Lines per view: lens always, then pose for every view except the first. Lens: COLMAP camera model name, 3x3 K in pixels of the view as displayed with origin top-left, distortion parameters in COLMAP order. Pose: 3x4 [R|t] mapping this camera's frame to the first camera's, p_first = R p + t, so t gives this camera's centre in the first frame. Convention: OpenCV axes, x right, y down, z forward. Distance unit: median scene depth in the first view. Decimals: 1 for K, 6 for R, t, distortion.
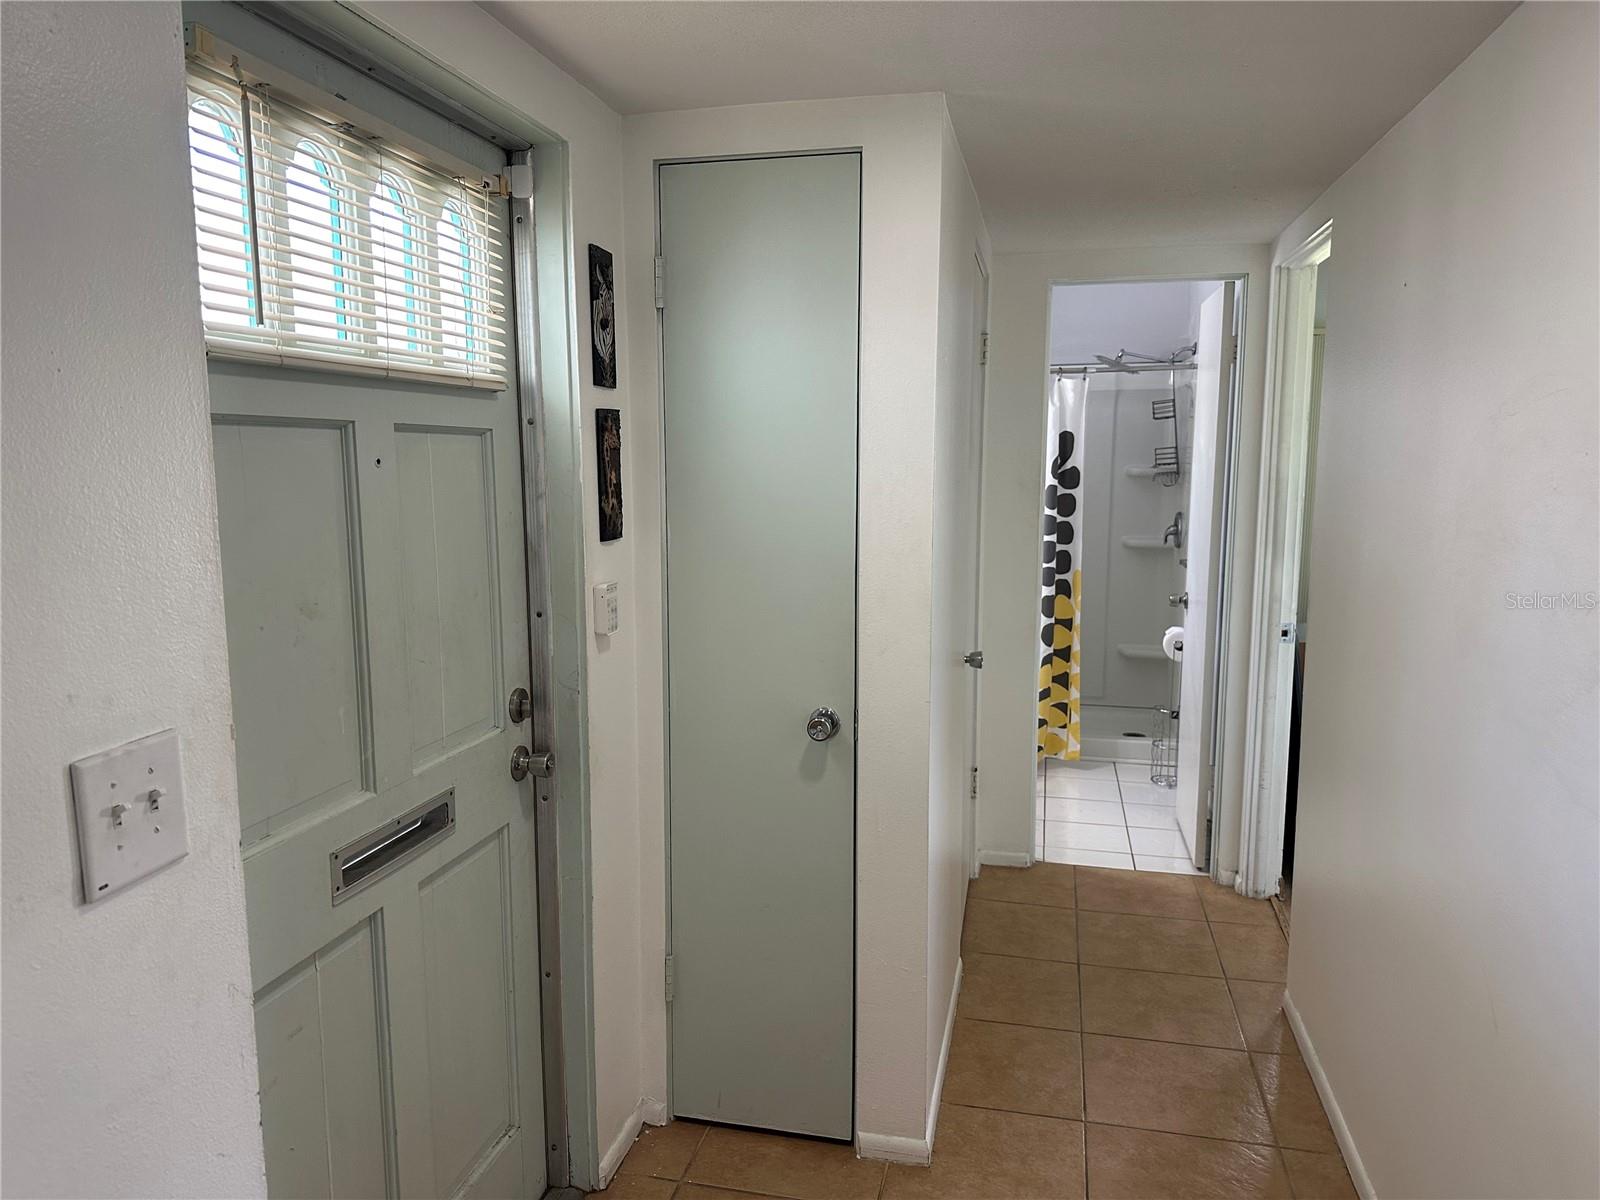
lens RADIAL K [[1114.2, 0, 787.9], [0, 1114.2, 605.6], [0, 0, 1]] dist [0.050135, -0.004425]
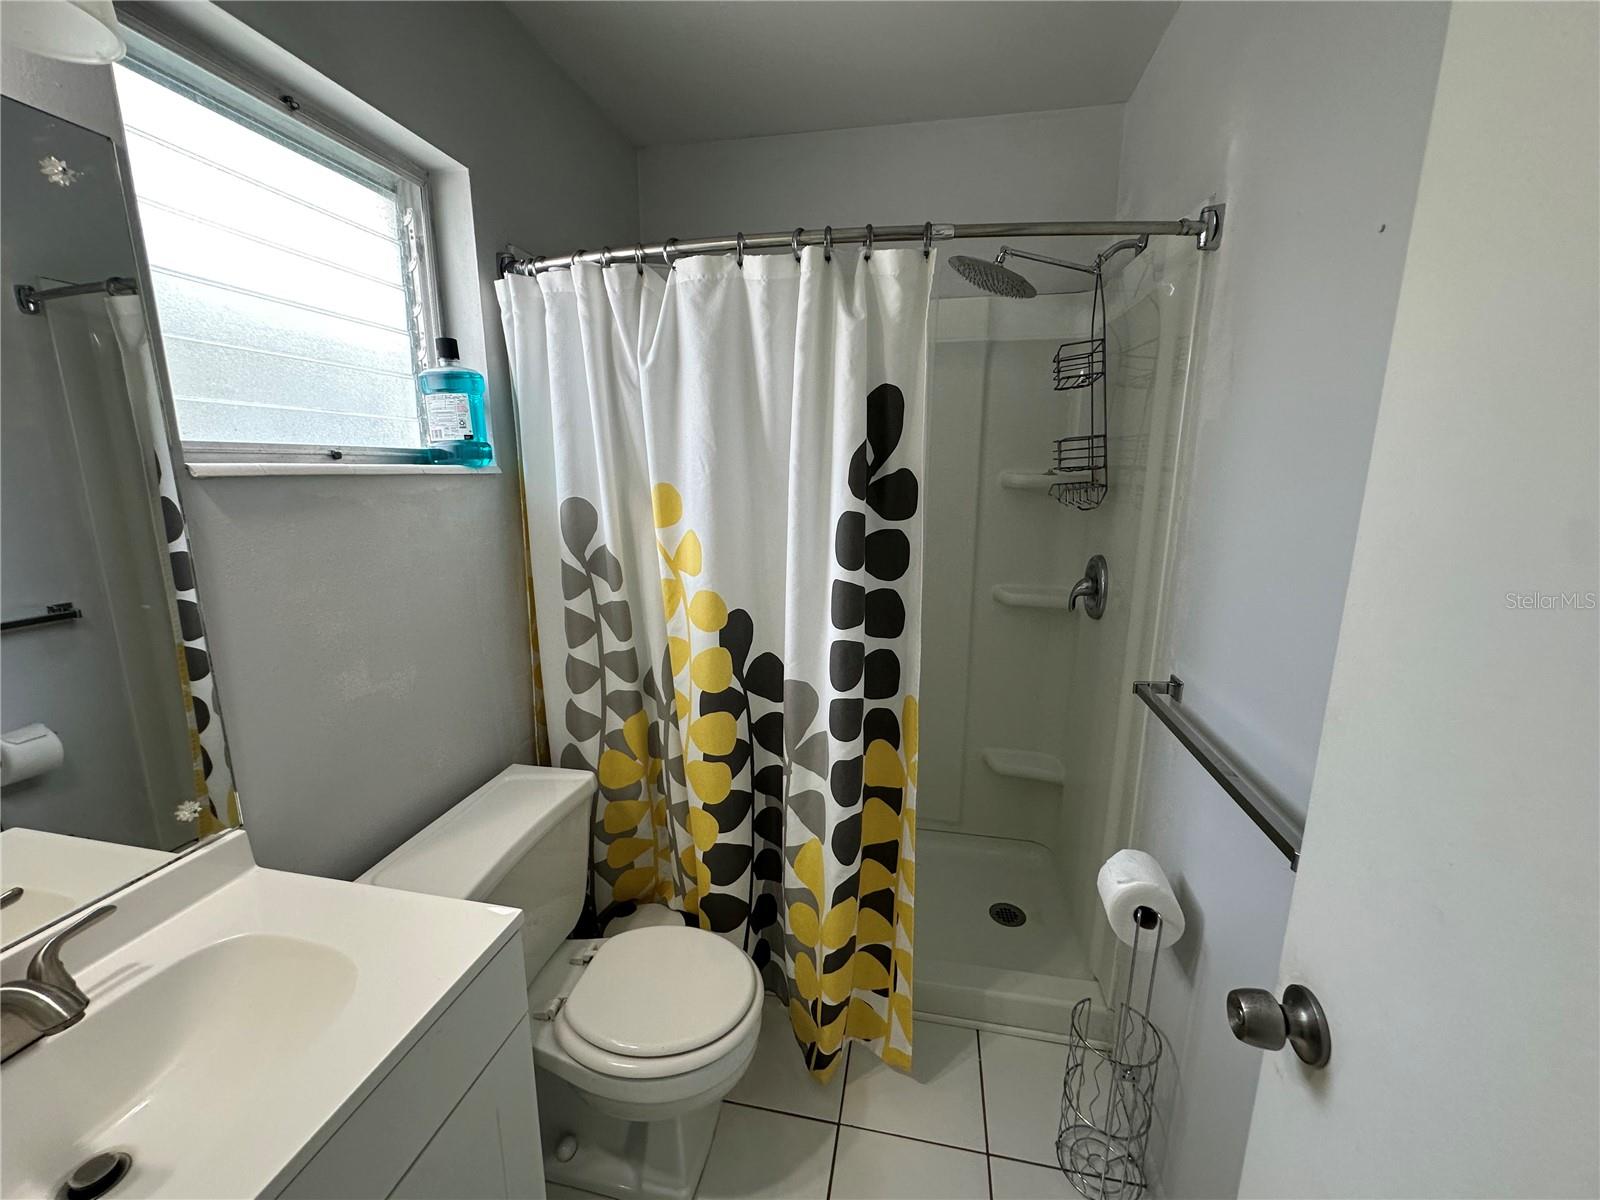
lens RADIAL K [[643.8, 0, 804.2], [0, 643.8, 597.9], [0, 0, 1]] dist [-0.006997, 0.000205]
pose [[0.999049, -0.004378, 0.043371, 0.205034], [0.001609, 0.997969, 0.063676, -0.089832], [-0.043562, -0.063546, 0.997028, 0.745103]]
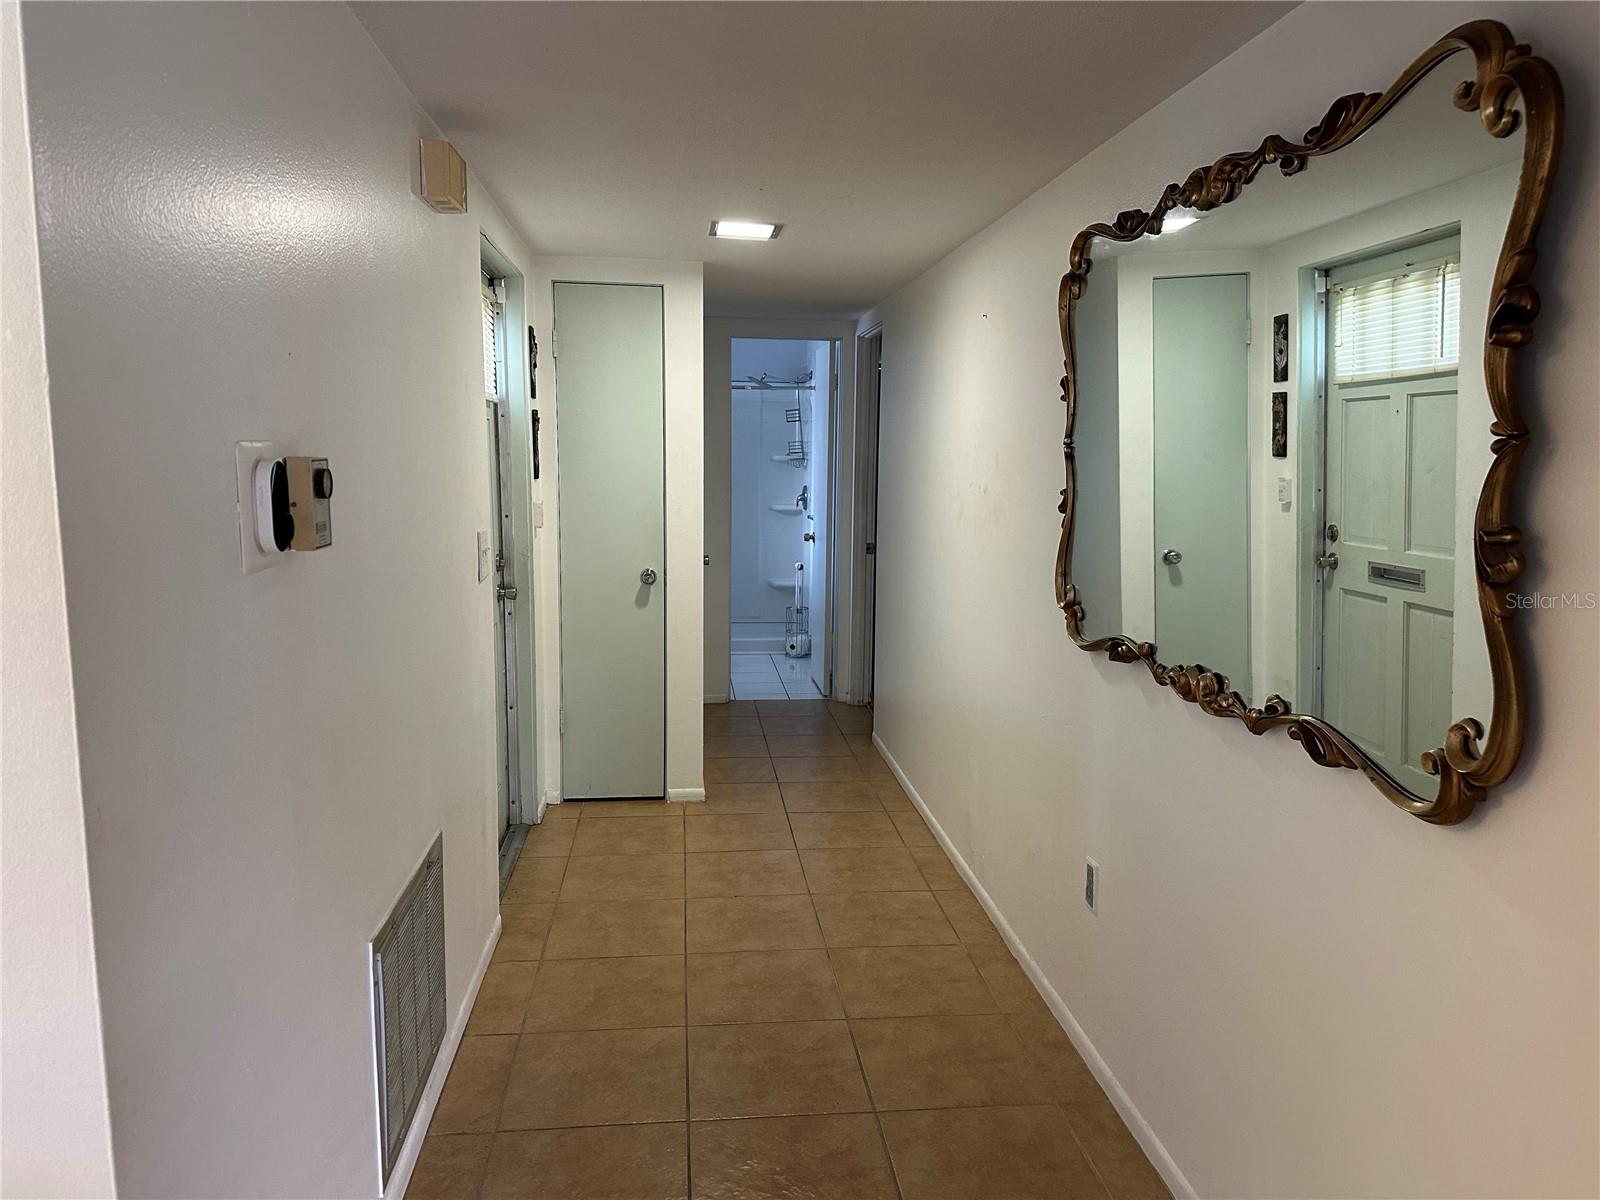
lens RADIAL K [[1114.2, 0, 800.4], [0, 1114.2, 603.4], [0, 0, 1]] dist [0.050135, -0.004425]
pose [[0.941887, -0.030375, 0.334554, -0.168475], [0.030153, 0.999528, 0.005856, 0.069003], [-0.334574, 0.004572, 0.942358, -0.417801]]
